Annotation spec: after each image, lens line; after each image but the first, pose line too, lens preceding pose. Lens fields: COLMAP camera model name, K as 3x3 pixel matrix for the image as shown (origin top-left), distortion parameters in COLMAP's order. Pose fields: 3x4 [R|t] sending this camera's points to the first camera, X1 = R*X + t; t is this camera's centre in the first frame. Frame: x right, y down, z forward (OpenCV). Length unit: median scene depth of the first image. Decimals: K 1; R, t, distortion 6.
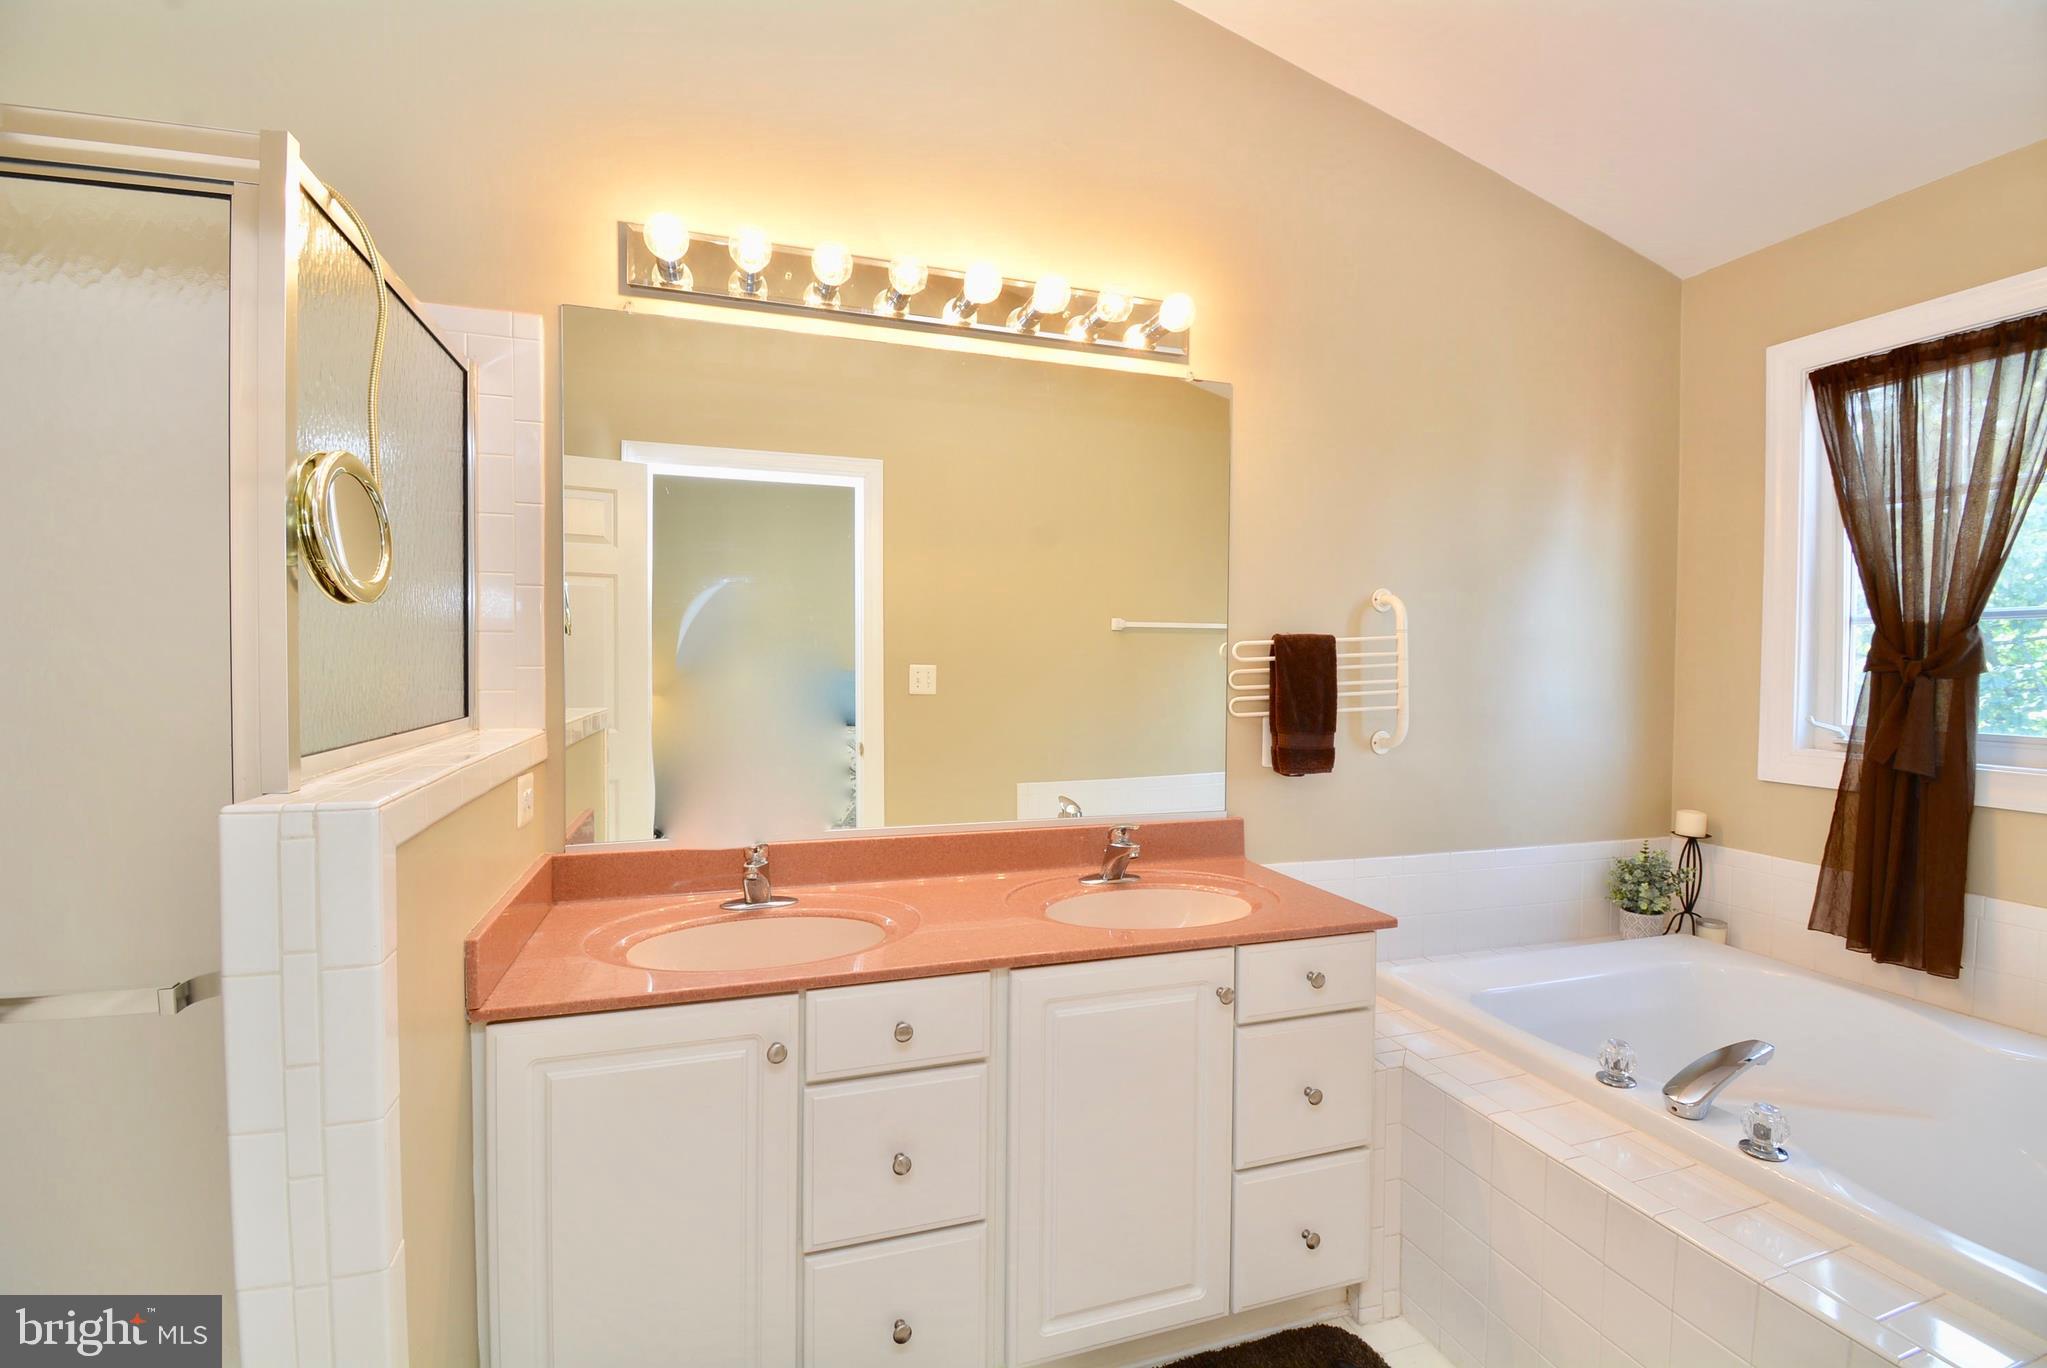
lens RADIAL K [[907.3, 0, 1006.4], [0, 907.3, 677.2], [0, 0, 1]] dist [-0.002323, -0.012866]
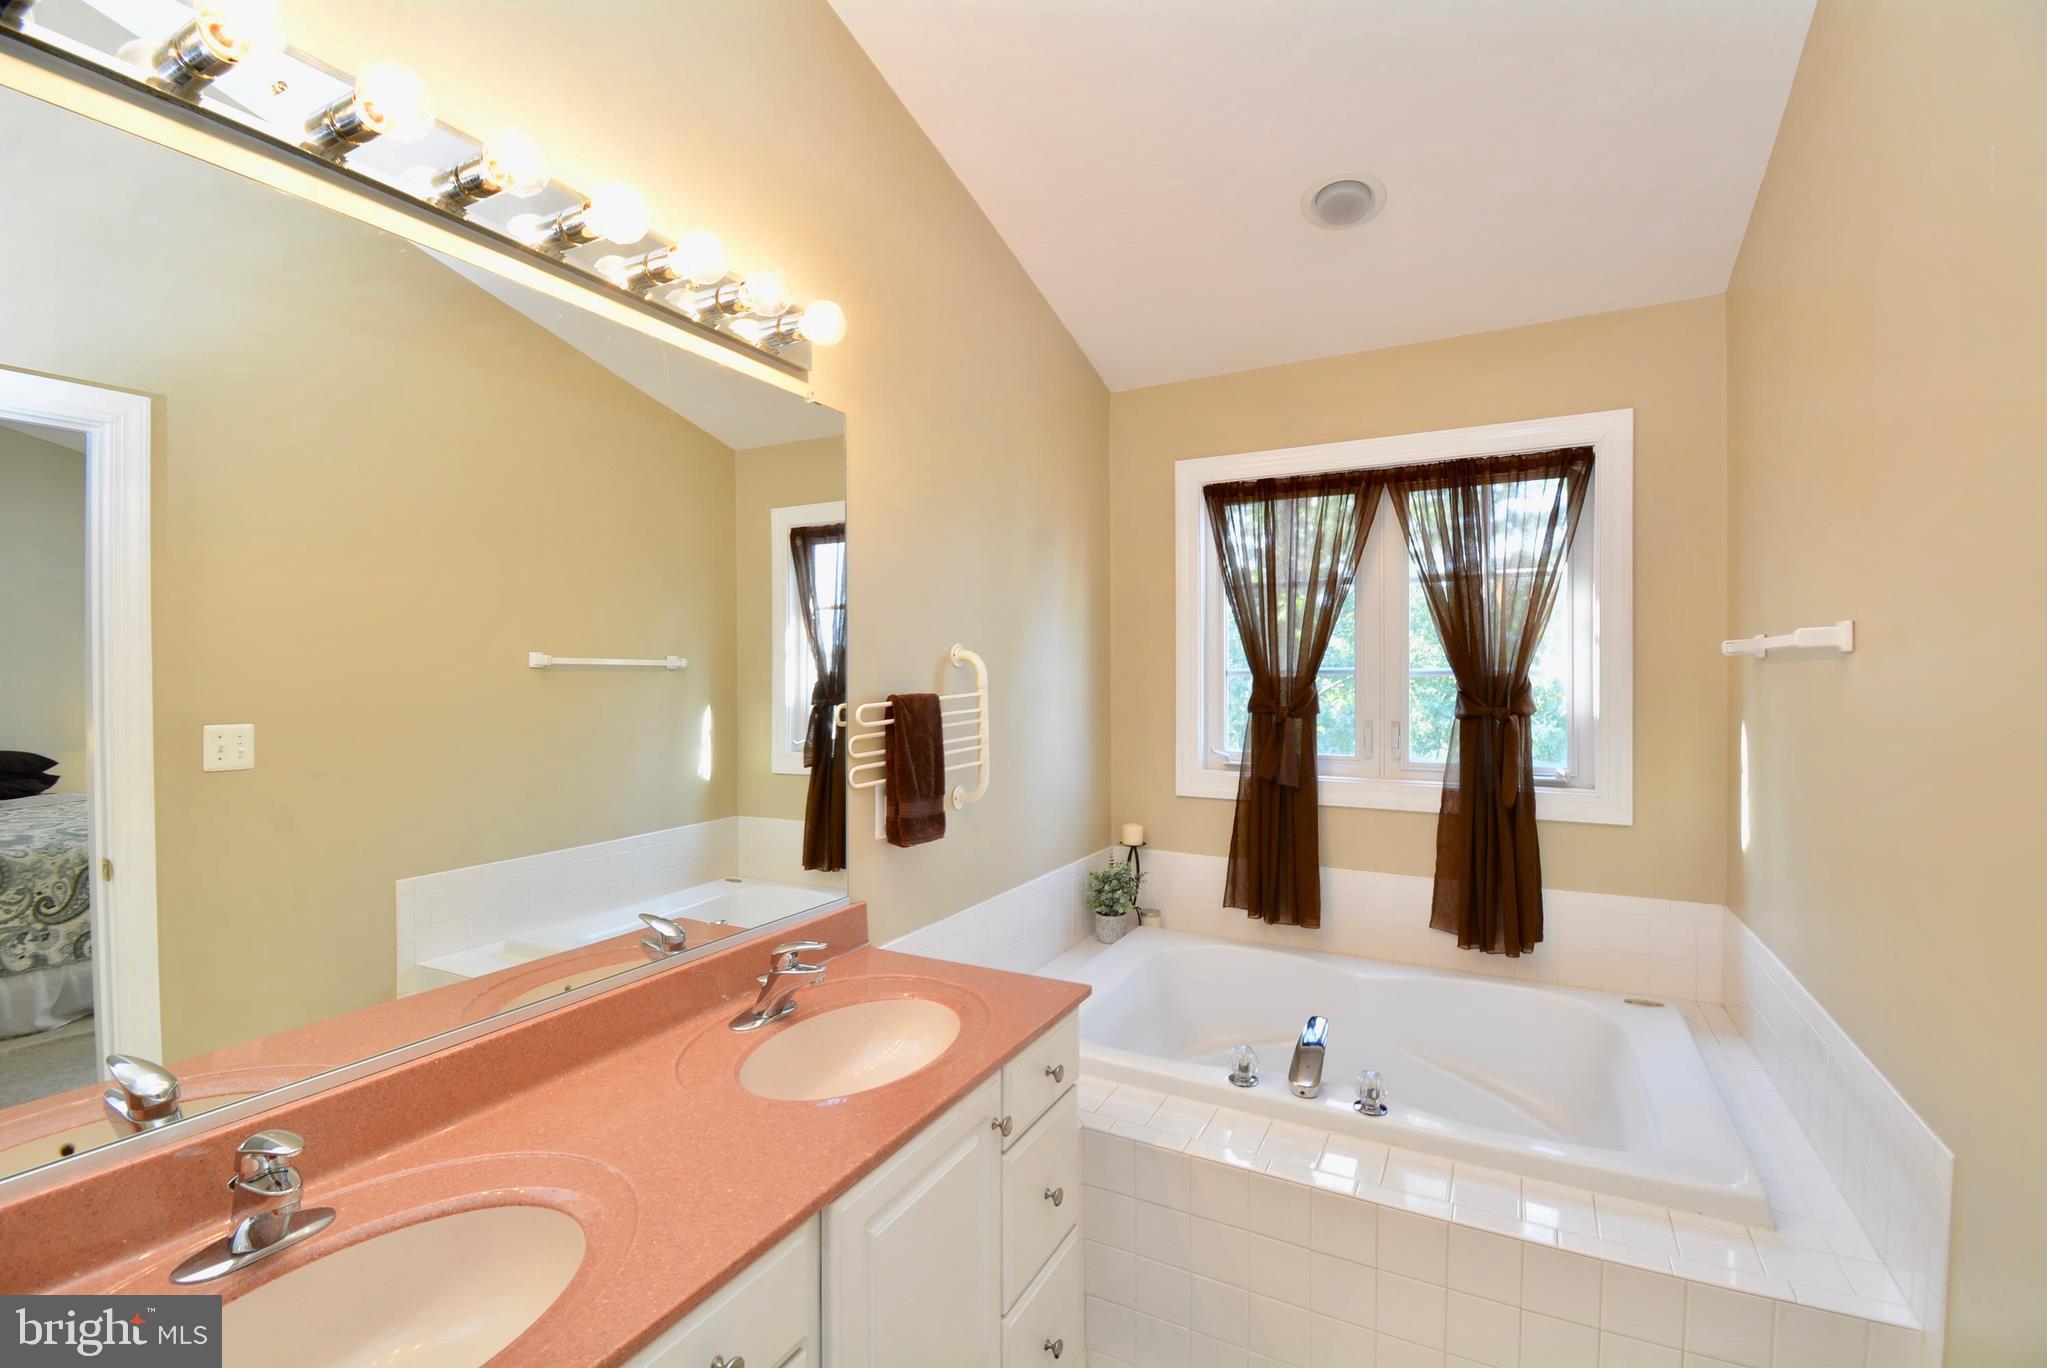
lens RADIAL K [[907.3, 0, 1029.7], [0, 907.3, 682.8], [0, 0, 1]] dist [-0.002323, -0.012866]
pose [[0.707246, -0.013957, 0.706830, -0.253265], [0.020630, 0.999787, -0.000901, -0.055894], [-0.706667, 0.015219, 0.707383, 0.251028]]
